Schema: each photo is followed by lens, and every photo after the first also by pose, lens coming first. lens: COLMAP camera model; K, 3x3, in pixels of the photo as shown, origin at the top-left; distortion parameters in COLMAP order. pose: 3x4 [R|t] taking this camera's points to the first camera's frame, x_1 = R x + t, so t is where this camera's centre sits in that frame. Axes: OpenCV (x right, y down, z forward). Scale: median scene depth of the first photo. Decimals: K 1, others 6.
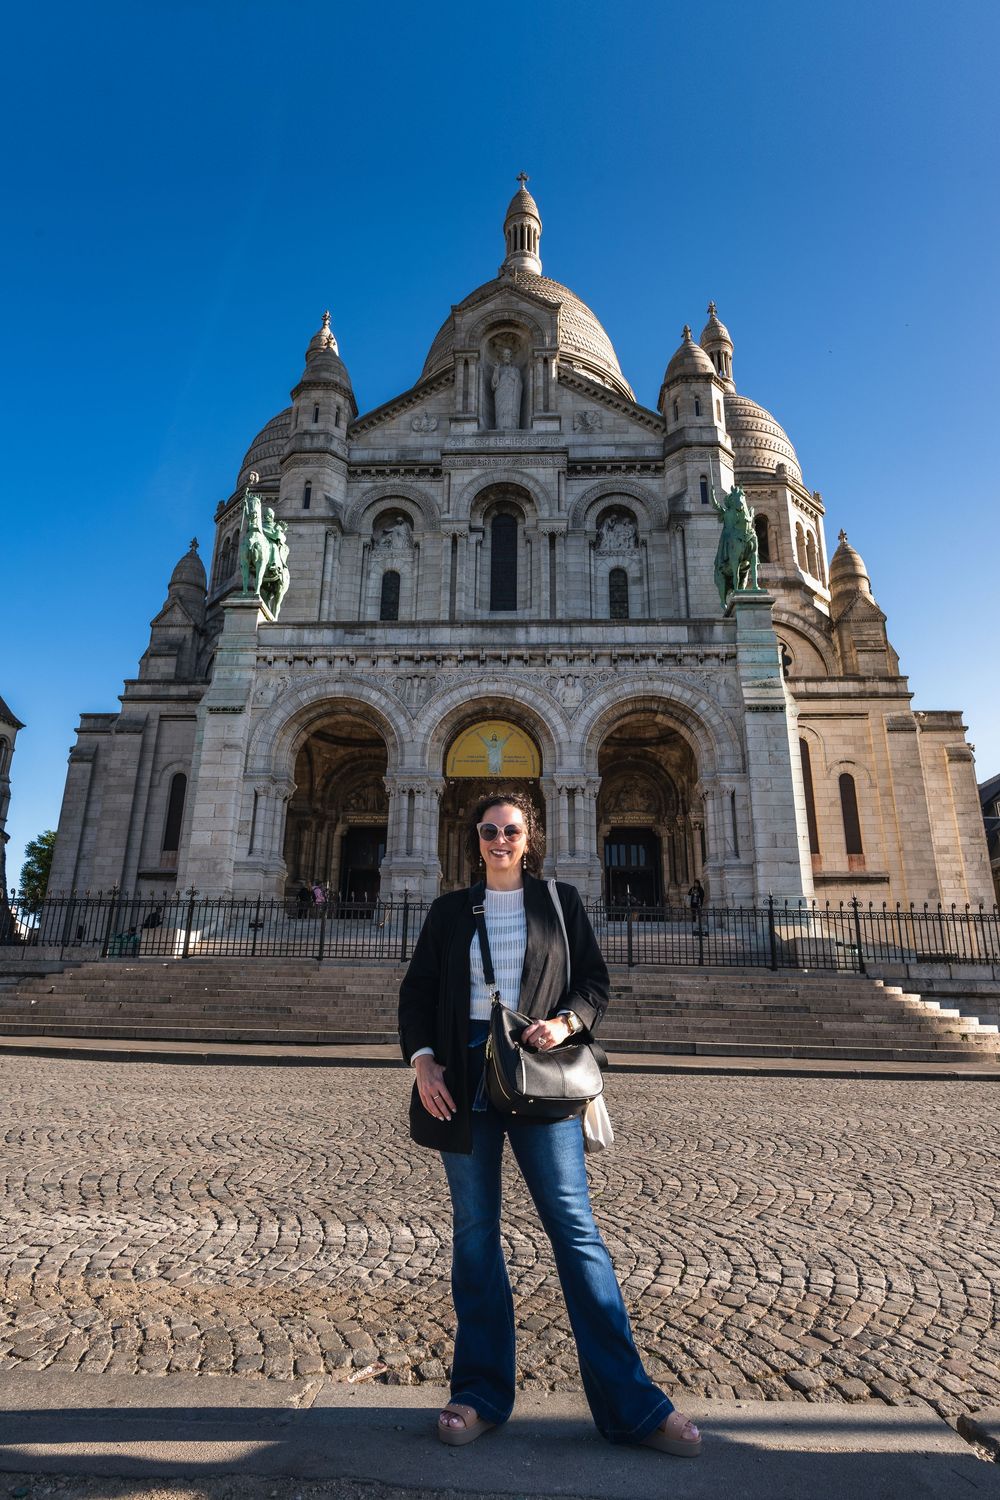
lens RADIAL K [[852.0, 0, 500.7], [0, 852.0, 751.3], [0, 0, 1]] dist [0.000433, 0.001941]
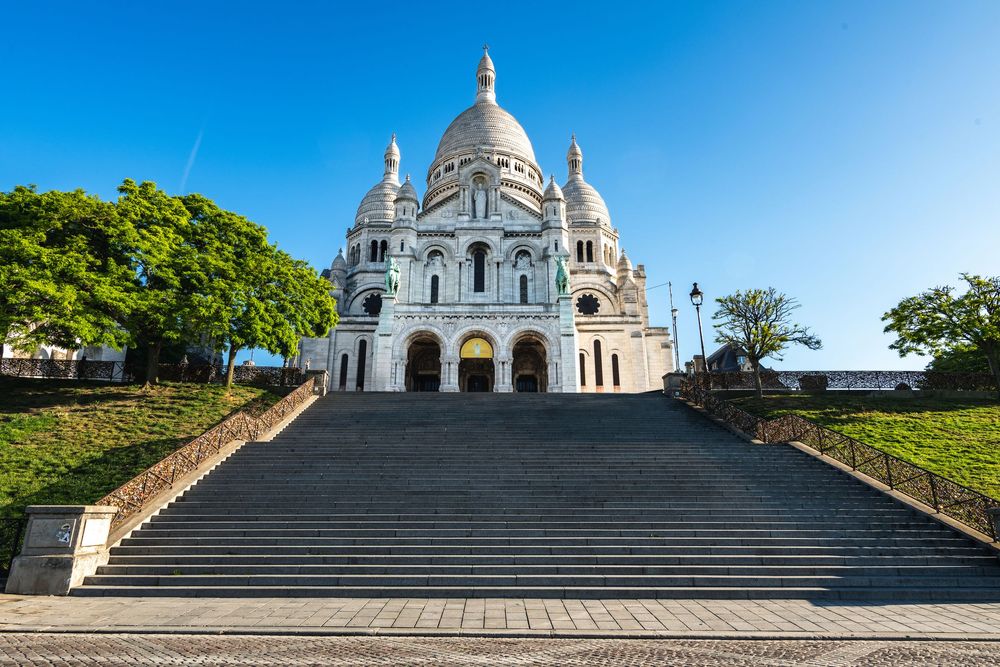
lens RADIAL K [[568.0, 0, 499.7], [0, 568.0, 332.7], [0, 0, 1]] dist [0.000433, 0.001941]
pose [[0.998598, 0.000626, 0.052929, -0.025169], [-0.001022, 0.999972, 0.007464, -0.052800], [-0.052922, -0.007508, 0.998570, -0.712021]]
